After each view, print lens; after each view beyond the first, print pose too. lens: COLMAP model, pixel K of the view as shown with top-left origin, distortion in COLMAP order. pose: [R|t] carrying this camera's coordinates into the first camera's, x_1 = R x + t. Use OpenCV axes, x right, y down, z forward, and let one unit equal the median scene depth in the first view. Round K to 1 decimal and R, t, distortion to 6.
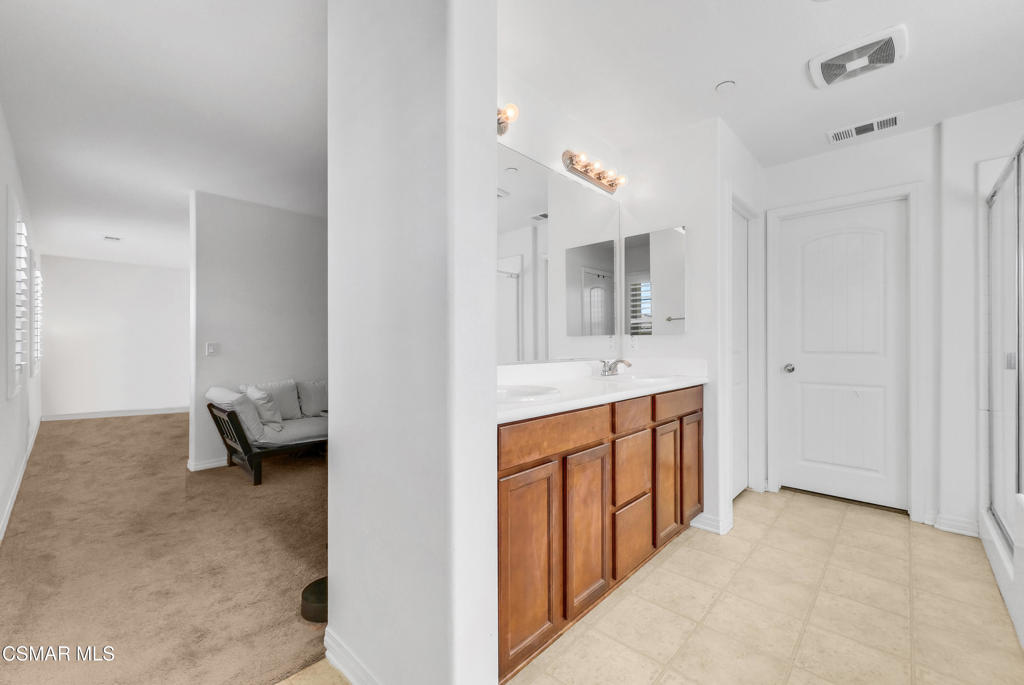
lens RADIAL K [[417.9, 0, 518.9], [0, 417.9, 345.5], [0, 0, 1]] dist [-0.010331, -0.000024]
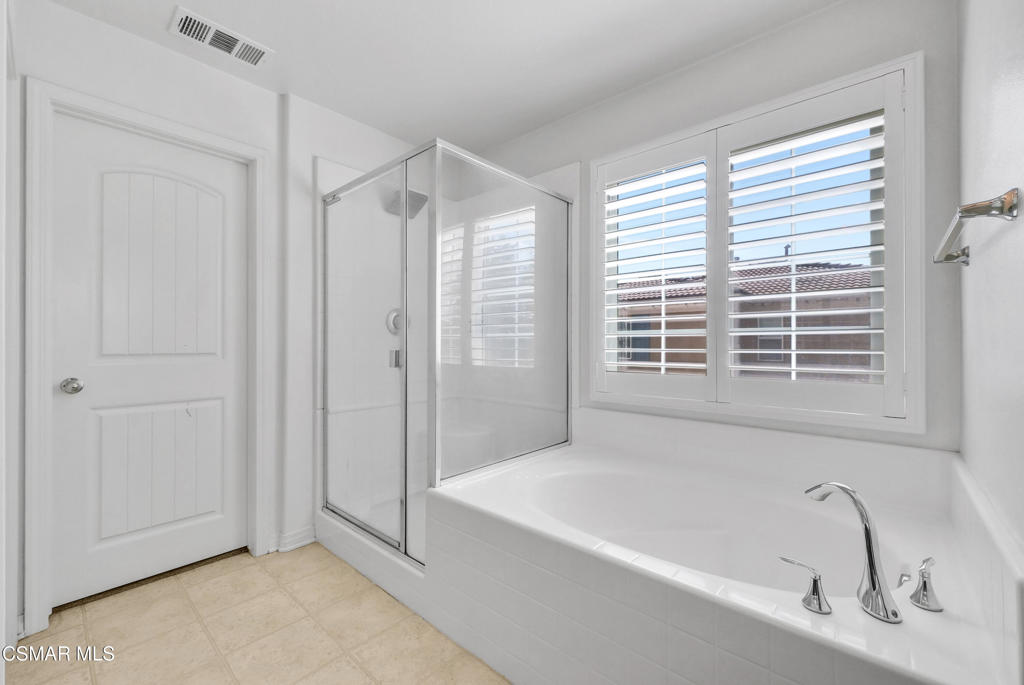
lens RADIAL K [[417.9, 0, 508.1], [0, 417.9, 338.6], [0, 0, 1]] dist [-0.010331, -0.000024]
pose [[-0.018301, 0.007007, 0.999808, 0.116543], [0.005397, 0.999962, -0.006909, -0.001872], [-0.999818, 0.005270, -0.018338, 0.533826]]
